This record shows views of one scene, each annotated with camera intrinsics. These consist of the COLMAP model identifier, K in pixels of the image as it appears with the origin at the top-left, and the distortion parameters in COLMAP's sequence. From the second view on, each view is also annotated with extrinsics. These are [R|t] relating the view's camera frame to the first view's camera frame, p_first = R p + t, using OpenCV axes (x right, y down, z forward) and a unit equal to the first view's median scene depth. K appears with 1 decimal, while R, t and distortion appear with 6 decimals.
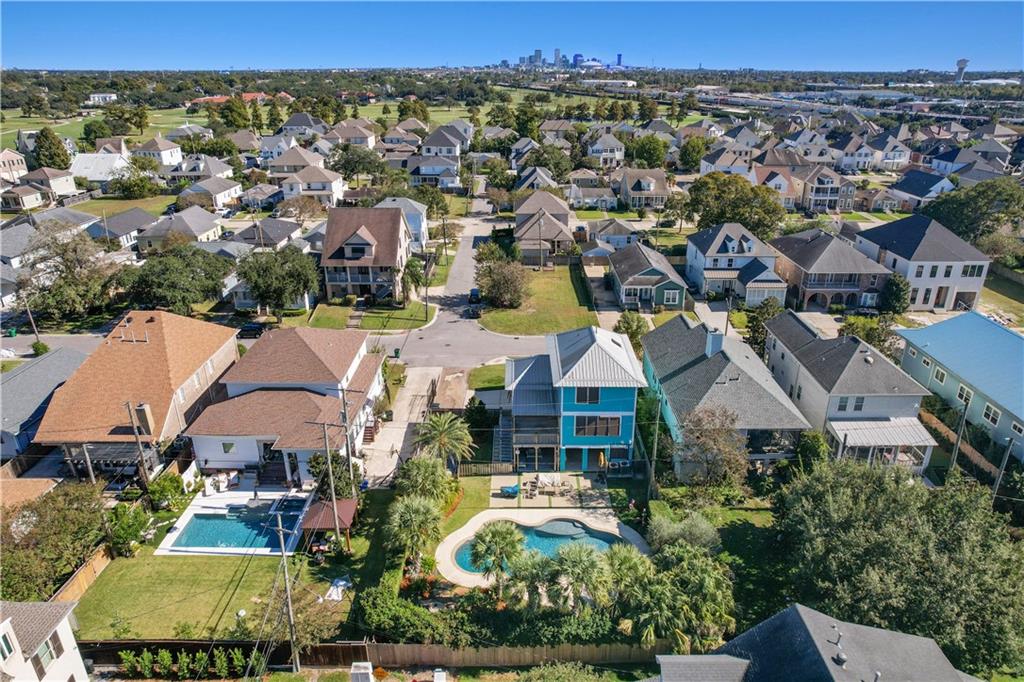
lens RADIAL K [[657.5, 0, 520.3], [0, 657.5, 344.3], [0, 0, 1]] dist [-0.063726, 0.053862]
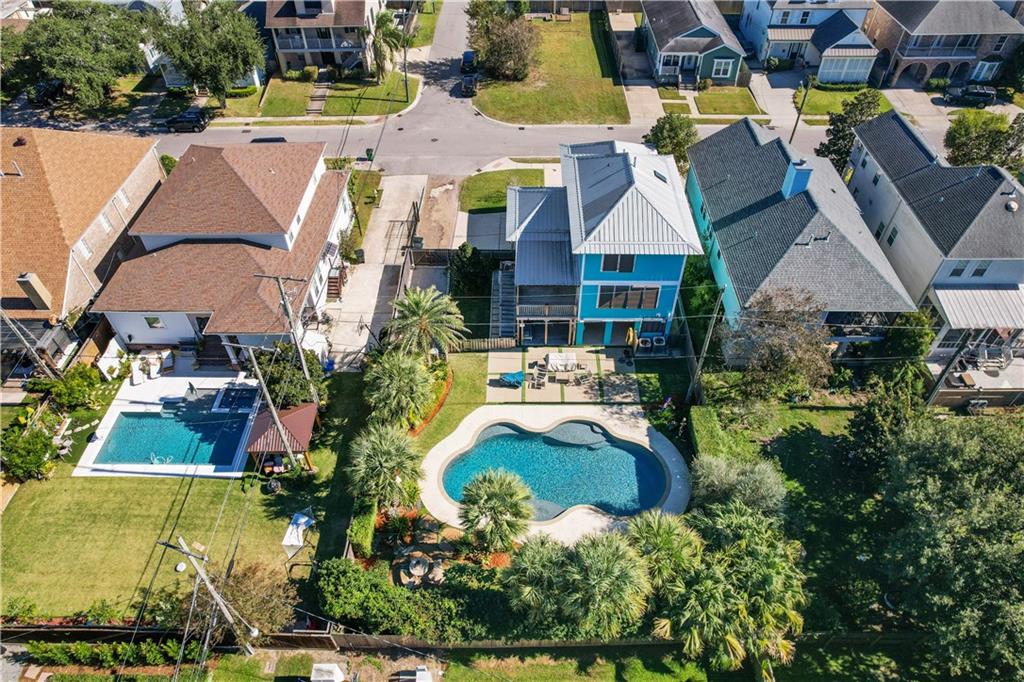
lens RADIAL K [[657.5, 0, 505.2], [0, 657.5, 340.0], [0, 0, 1]] dist [-0.063726, 0.053862]
pose [[0.999605, 0.010146, -0.026205, -0.003712], [0.000716, 0.923045, 0.384691, -0.117568], [0.028092, -0.384558, 0.922673, 0.272754]]
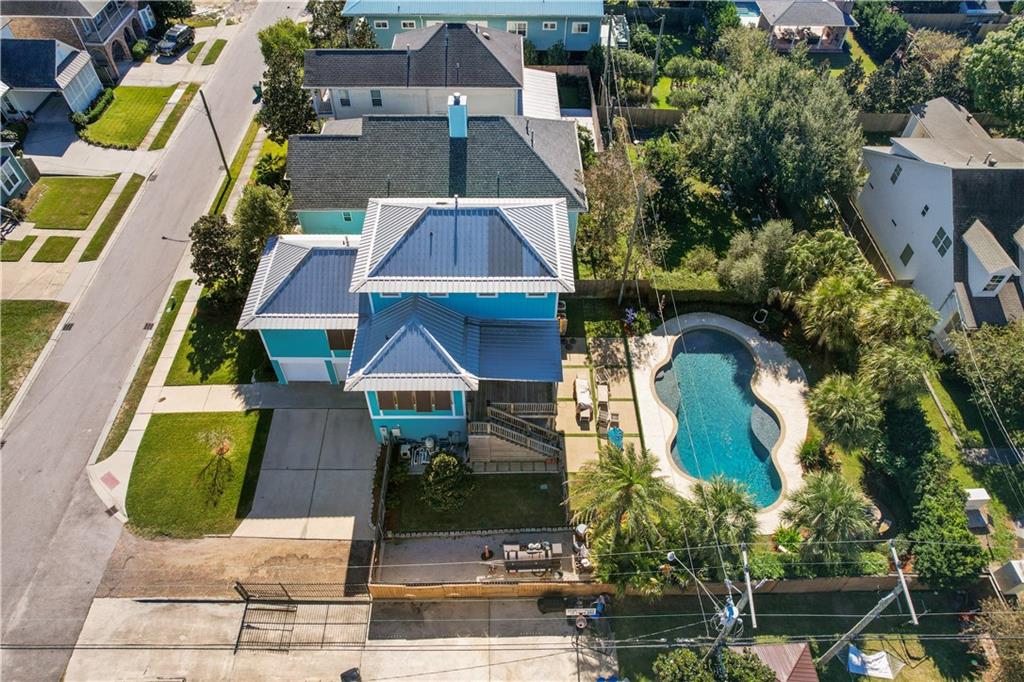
lens RADIAL K [[657.5, 0, 520.9], [0, 657.5, 342.0], [0, 0, 1]] dist [-0.063726, 0.053862]
pose [[-0.002563, -0.762986, 0.646410, -0.358872], [0.382109, 0.596613, 0.705724, -0.341041], [-0.924114, 0.248808, 0.290015, 0.822746]]
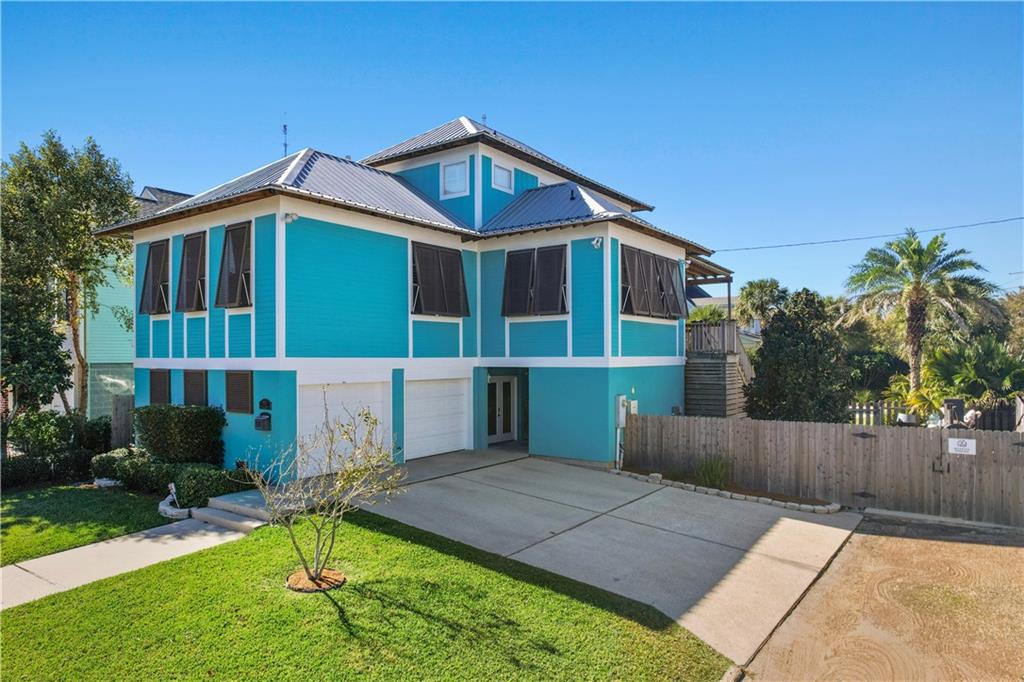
lens RADIAL K [[657.5, 0, 516.3], [0, 657.5, 346.9], [0, 0, 1]] dist [-0.063726, 0.053862]
pose [[-0.811244, 0.002659, 0.584701, -0.143456], [0.228300, 0.922054, 0.312562, -0.016462], [-0.538295, 0.387051, -0.748619, 1.386541]]
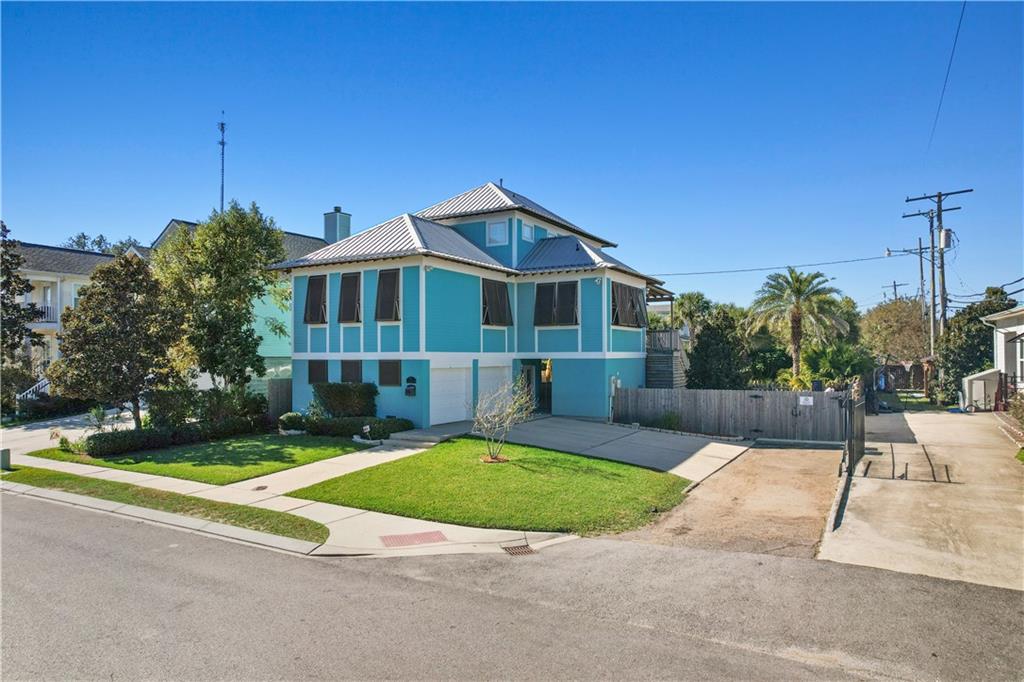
lens RADIAL K [[657.5, 0, 512.0], [0, 657.5, 339.7], [0, 0, 1]] dist [-0.063726, 0.053862]
pose [[-0.867642, 0.006133, 0.497152, -0.180638], [0.192742, 0.925880, 0.324956, -0.083596], [-0.458310, 0.377767, -0.804514, 1.548439]]
